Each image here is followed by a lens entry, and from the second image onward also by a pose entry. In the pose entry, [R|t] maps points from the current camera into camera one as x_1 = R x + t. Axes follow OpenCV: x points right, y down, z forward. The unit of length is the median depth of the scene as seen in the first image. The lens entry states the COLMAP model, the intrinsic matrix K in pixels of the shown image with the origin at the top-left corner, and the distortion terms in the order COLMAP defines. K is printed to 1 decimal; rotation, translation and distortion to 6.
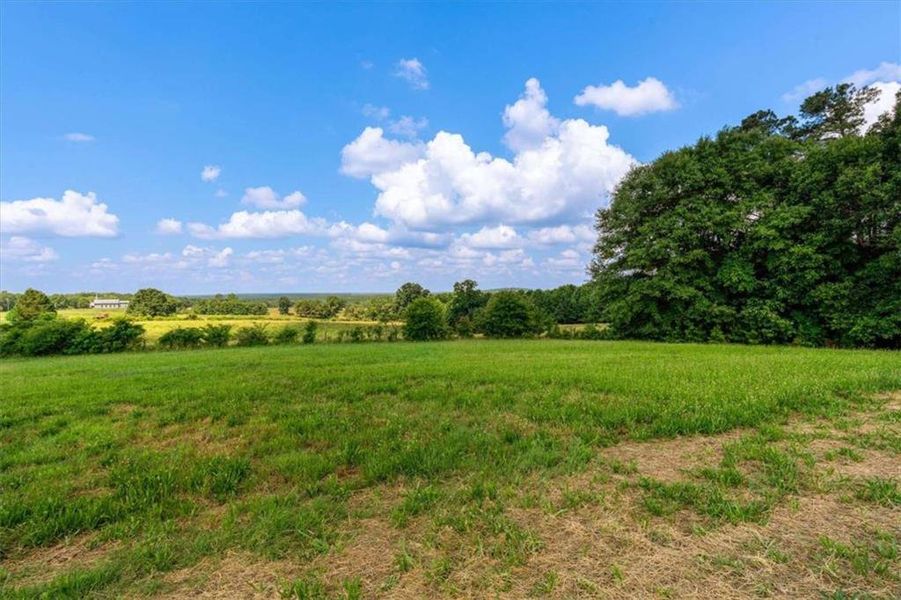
lens RADIAL K [[406.0, 0, 453.8], [0, 406.0, 294.7], [0, 0, 1]] dist [-0.013211, 0.002802]
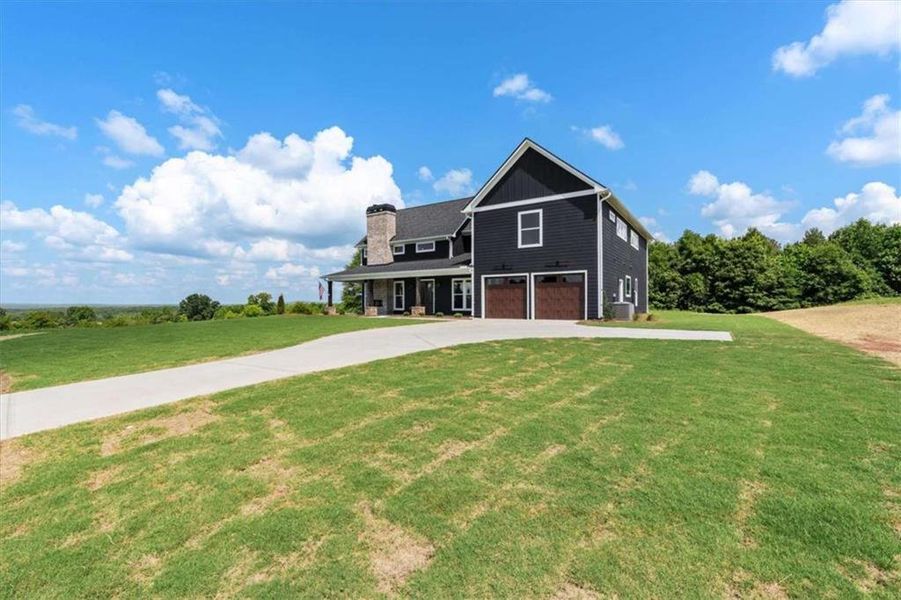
lens RADIAL K [[392.9, 0, 454.0], [0, 392.9, 303.8], [0, 0, 1]] dist [-0.008854, 0.001425]
pose [[0.874395, 0.015766, 0.484959, -0.020822], [-0.009263, 0.999832, -0.015803, 0.003781], [-0.485126, 0.009326, 0.874394, -0.167494]]
